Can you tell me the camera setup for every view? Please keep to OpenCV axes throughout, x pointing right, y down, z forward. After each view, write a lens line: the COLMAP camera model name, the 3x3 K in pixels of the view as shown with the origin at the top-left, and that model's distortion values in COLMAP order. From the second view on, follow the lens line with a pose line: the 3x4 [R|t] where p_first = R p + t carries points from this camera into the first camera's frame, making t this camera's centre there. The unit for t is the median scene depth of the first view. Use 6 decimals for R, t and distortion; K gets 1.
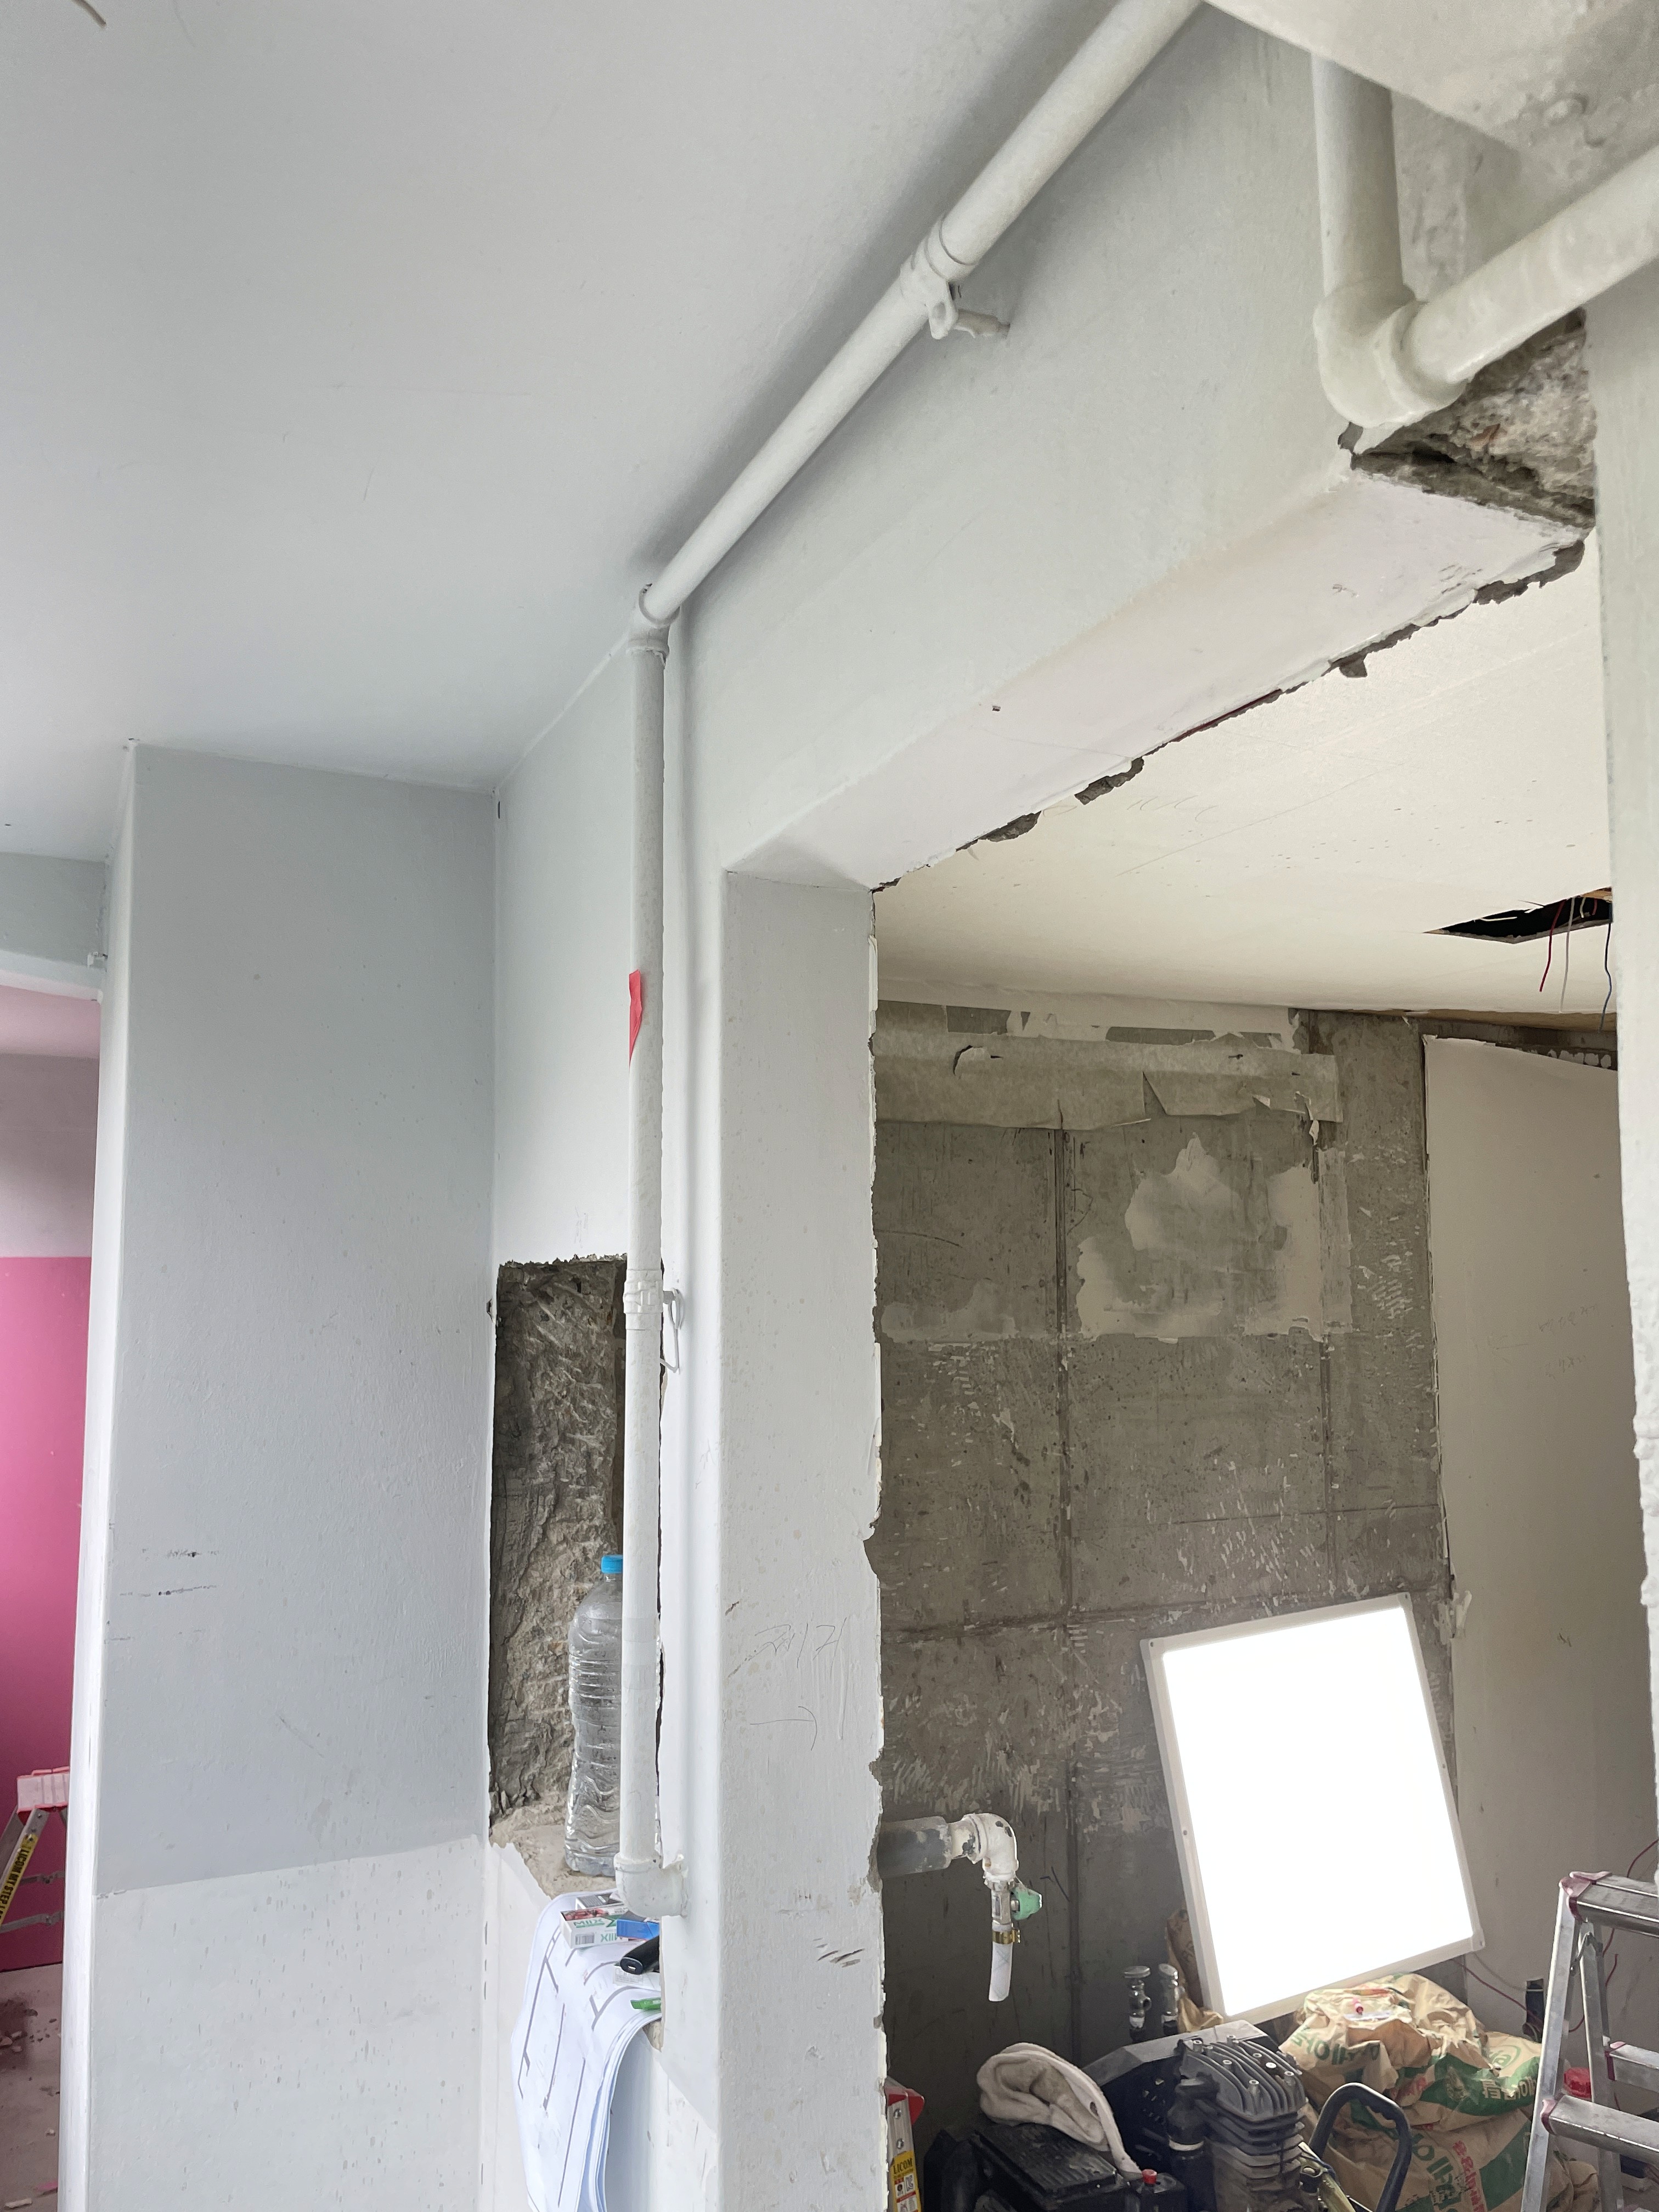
lens RADIAL K [[1699.4, 0, 828.0], [0, 1699.4, 1103.1], [0, 0, 1]] dist [0.040268, -0.003798]
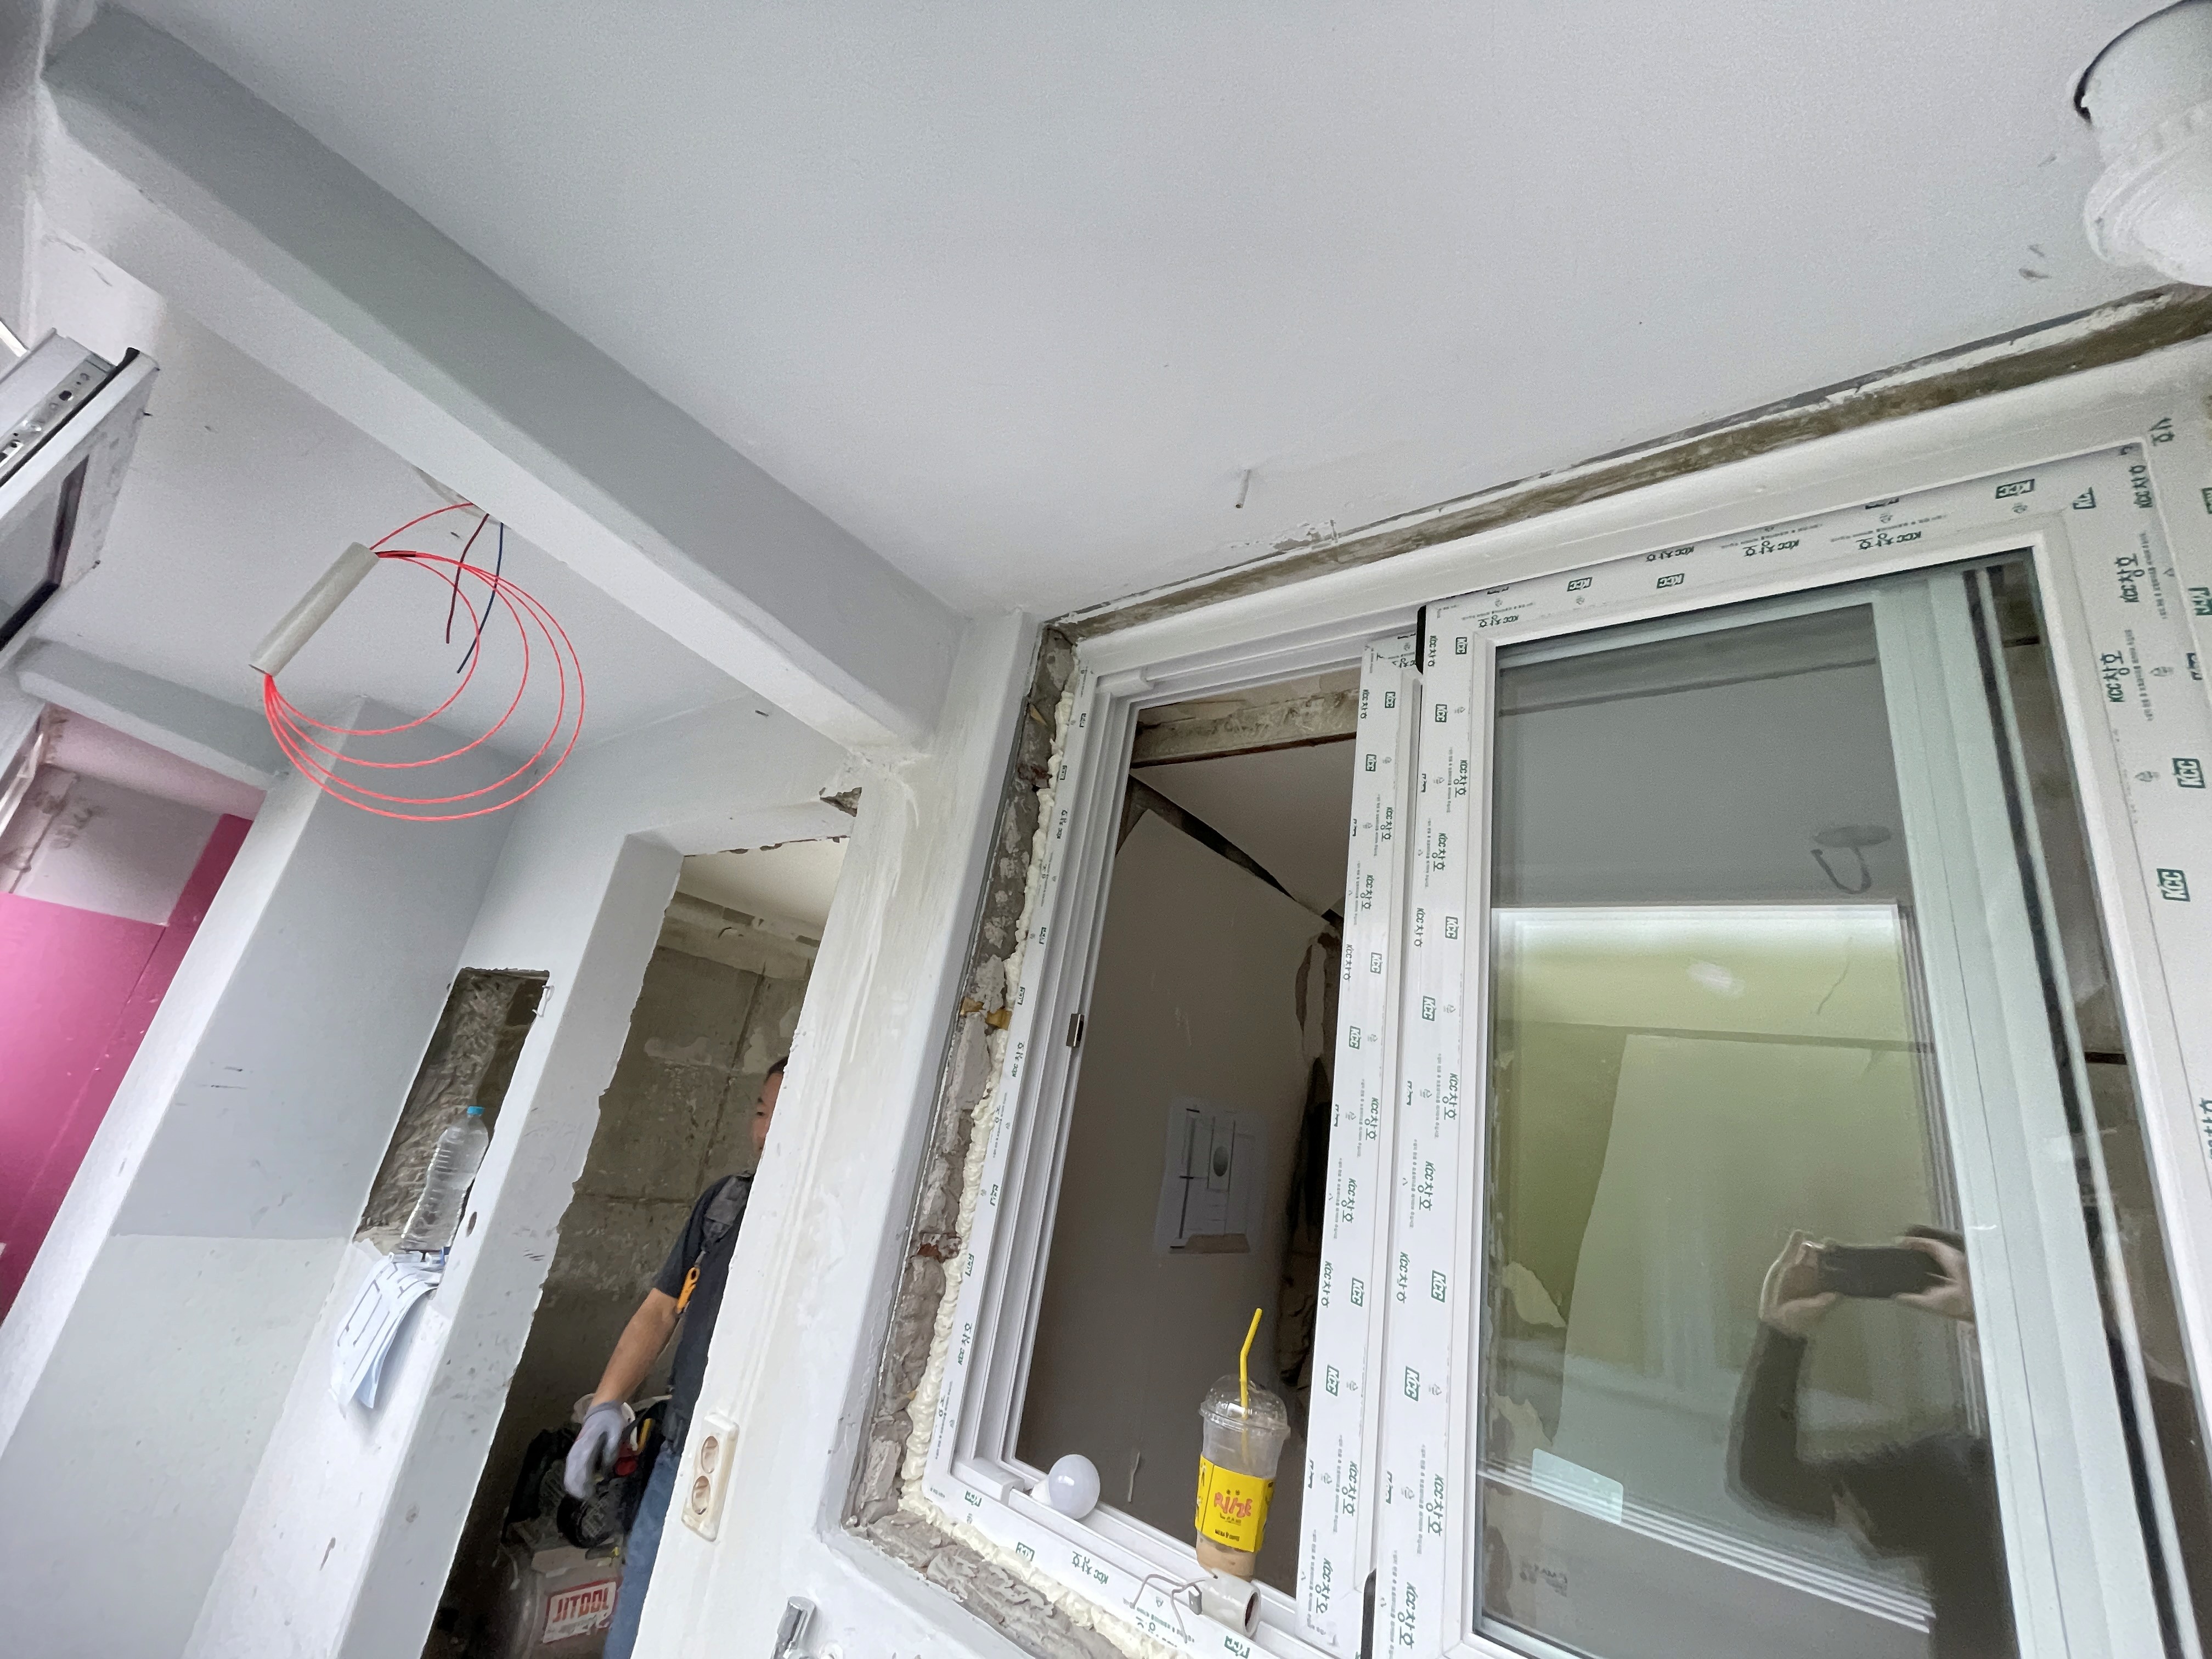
lens RADIAL K [[894.2, 0, 1093.6], [0, 894.2, 831.5], [0, 0, 1]] dist [0.000526, 0.000630]
pose [[0.877420, 0.291902, 0.380693, 0.028583], [-0.217120, 0.949276, -0.227452, 0.013870], [-0.427776, 0.116915, 0.896292, -0.379306]]
